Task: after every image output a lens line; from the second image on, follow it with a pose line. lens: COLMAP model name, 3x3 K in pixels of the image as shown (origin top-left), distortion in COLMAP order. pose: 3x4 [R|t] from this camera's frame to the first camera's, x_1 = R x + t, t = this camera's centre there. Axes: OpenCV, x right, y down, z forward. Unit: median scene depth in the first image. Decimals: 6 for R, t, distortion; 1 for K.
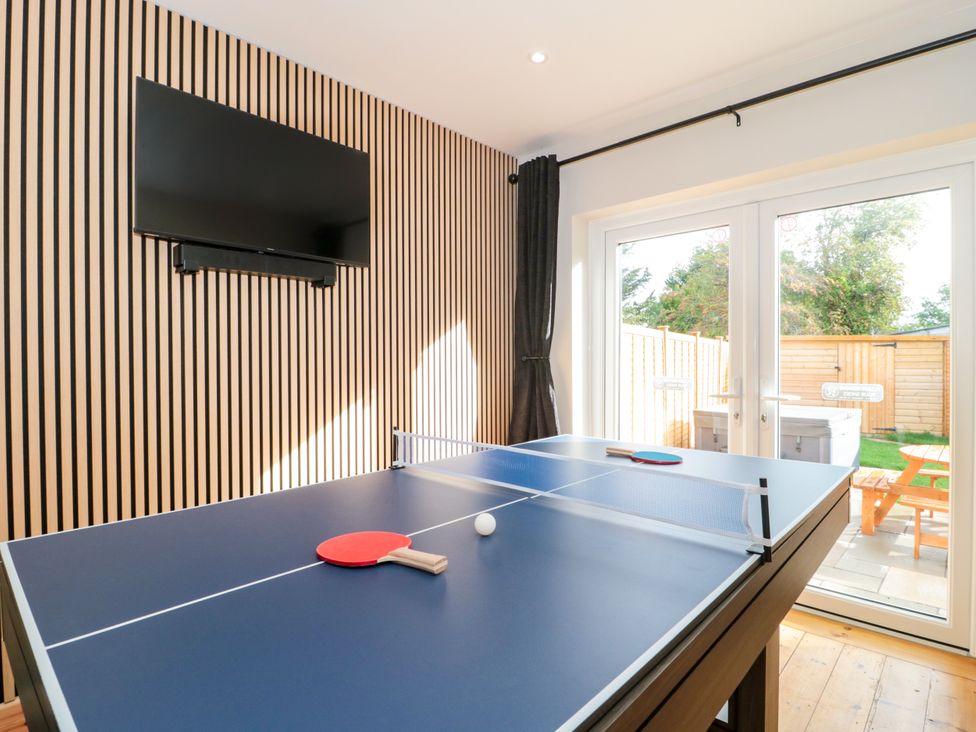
lens RADIAL K [[515.6, 0, 488.6], [0, 515.6, 363.8], [0, 0, 1]] dist [0.000644, -0.013875]
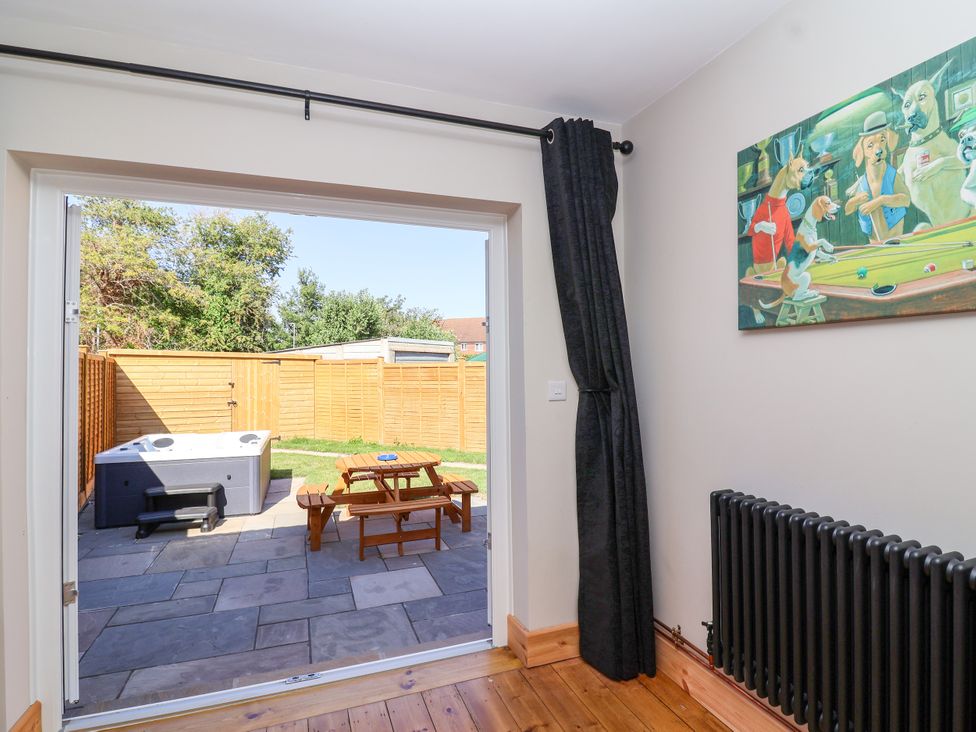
lens RADIAL K [[521.5, 0, 497.1], [0, 521.5, 358.1], [0, 0, 1]] dist [-0.002032, -0.014813]
pose [[0.427171, 0.013714, 0.904067, -0.099745], [0.015217, 0.999634, -0.022353, -0.042216], [-0.904043, 0.023306, 0.426806, 0.281218]]
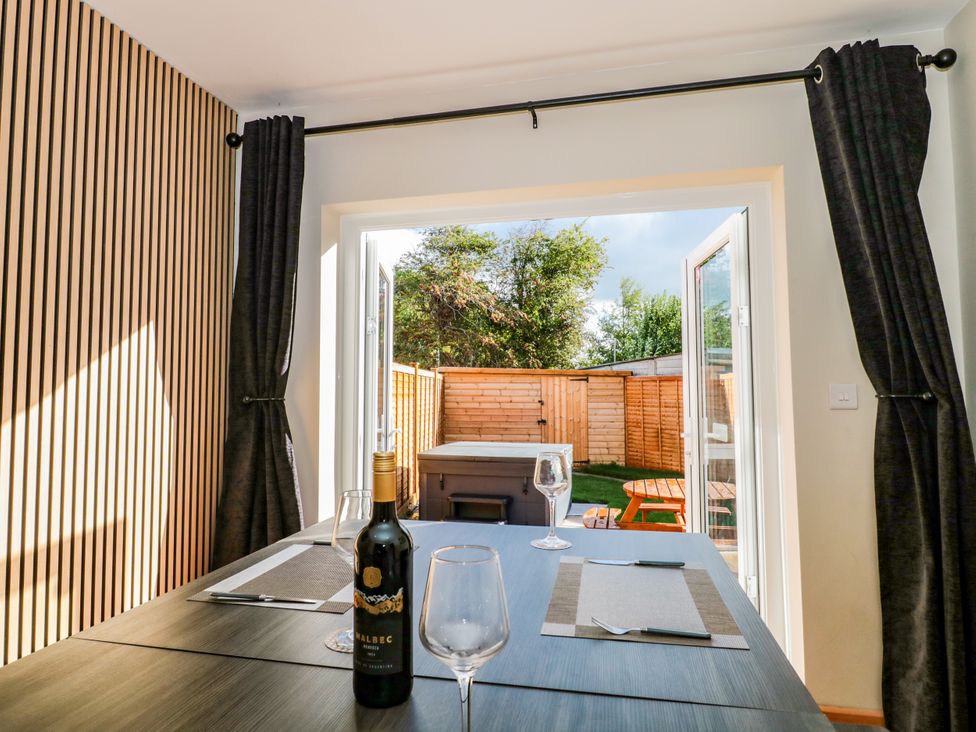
lens RADIAL K [[609.2, 0, 471.9], [0, 609.2, 355.7], [0, 0, 1]] dist [0.002308, -0.014535]
pose [[0.868084, 0.029250, 0.495555, -0.071250], [0.003794, 0.997843, -0.065542, -0.014659], [-0.496403, 0.058776, 0.866100, 0.148719]]
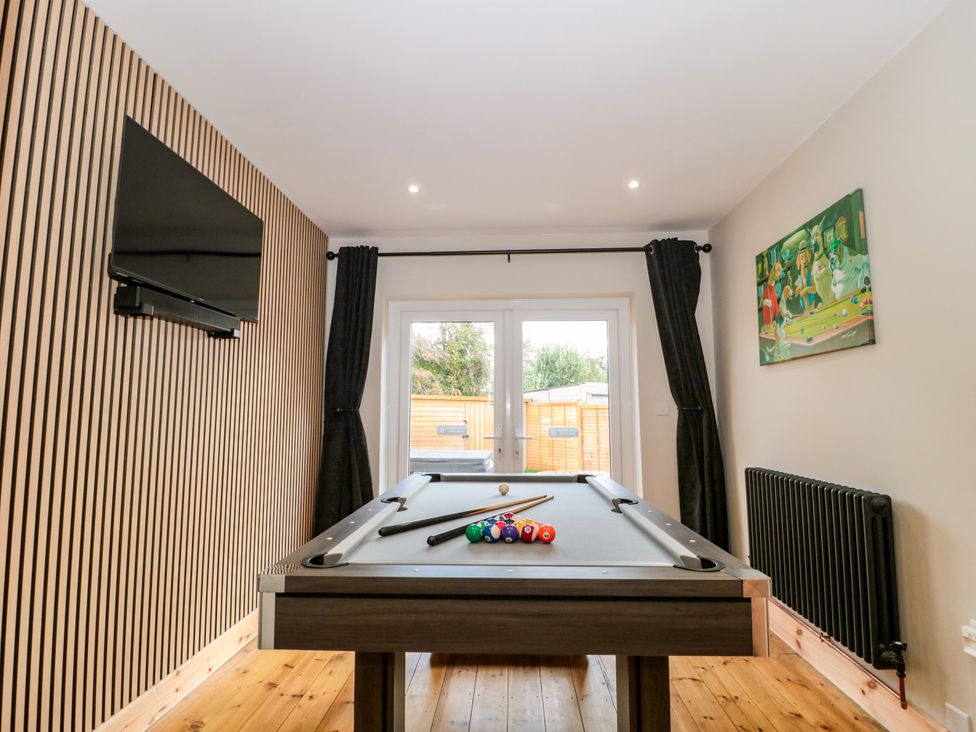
lens RADIAL K [[502.8, 0, 484.5], [0, 502.8, 363.9], [0, 0, 1]] dist [-0.003730, -0.014528]
pose [[0.764101, 0.068146, 0.641487, -0.396916], [0.002665, 0.994063, -0.108774, 0.008404], [-0.645091, 0.084824, 0.759383, -0.064830]]
